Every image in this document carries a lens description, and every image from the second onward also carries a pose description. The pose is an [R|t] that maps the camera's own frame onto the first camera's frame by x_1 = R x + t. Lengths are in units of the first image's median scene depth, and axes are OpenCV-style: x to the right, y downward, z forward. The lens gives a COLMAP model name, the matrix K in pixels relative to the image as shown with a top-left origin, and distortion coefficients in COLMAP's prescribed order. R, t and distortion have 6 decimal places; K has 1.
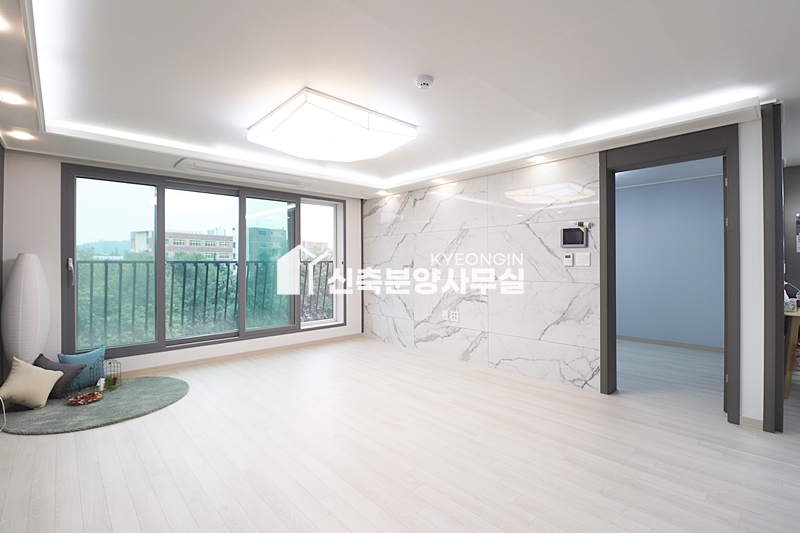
lens RADIAL K [[366.7, 0, 406.3], [0, 366.7, 262.2], [0, 0, 1]] dist [-0.009268, -0.007457]
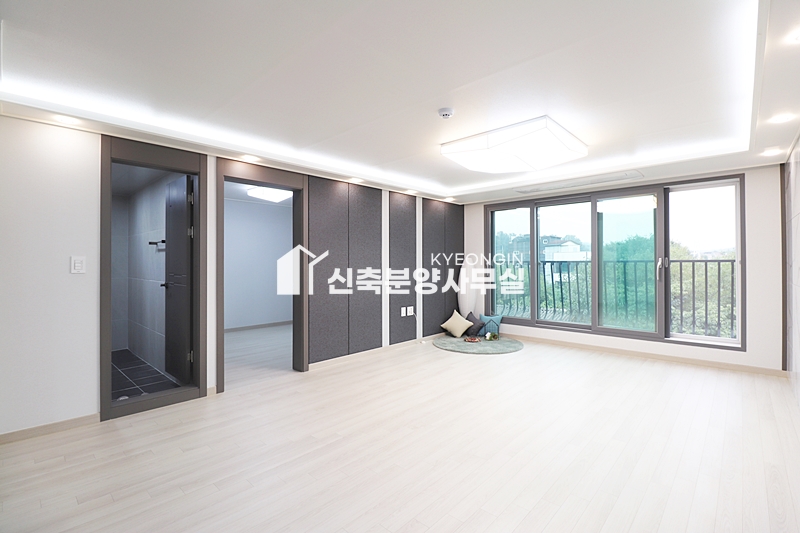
lens RADIAL K [[366.7, 0, 407.4], [0, 366.7, 262.3], [0, 0, 1]] dist [-0.009268, -0.007457]
pose [[0.071435, 0.001981, -0.997443, 0.743836], [0.004213, 0.999989, 0.002288, -0.004853], [0.997436, -0.004365, 0.071426, 0.475003]]
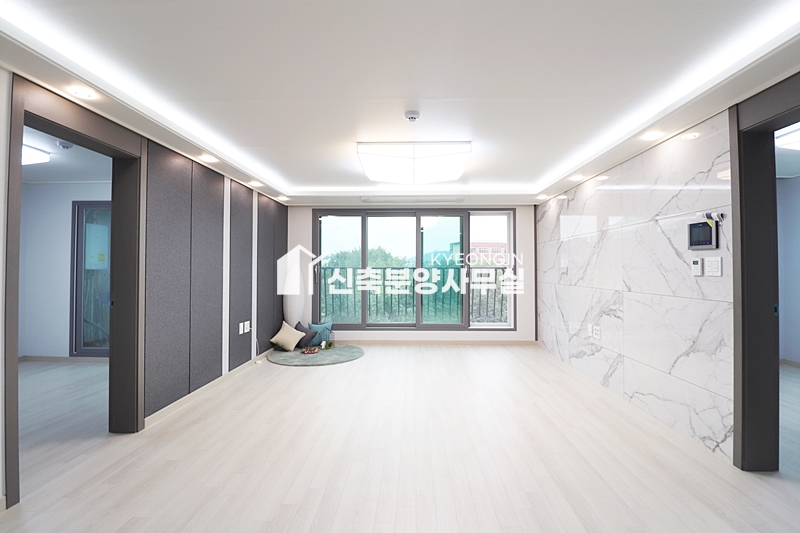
lens RADIAL K [[366.7, 0, 407.0], [0, 366.7, 262.4], [0, 0, 1]] dist [-0.009268, -0.007457]
pose [[0.713590, -0.008223, -0.700515, 0.516127], [-0.002425, 0.999896, -0.014208, -0.003949], [0.700559, 0.011837, 0.713496, 0.093201]]
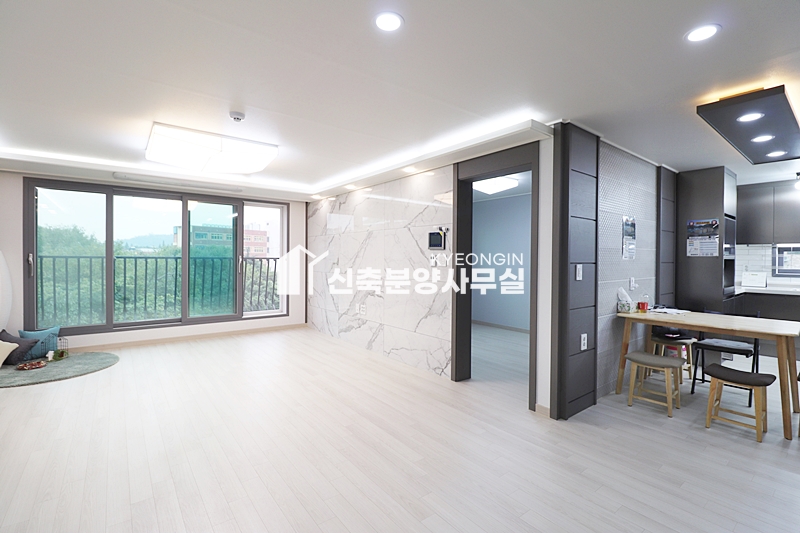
lens RADIAL K [[366.7, 0, 407.3], [0, 366.7, 262.2], [0, 0, 1]] dist [-0.009268, -0.007457]
pose [[0.996286, 0.014046, -0.084950, 0.443148], [-0.013064, 0.999841, 0.012109, -0.013704], [0.085106, -0.010954, 0.996312, -0.113495]]
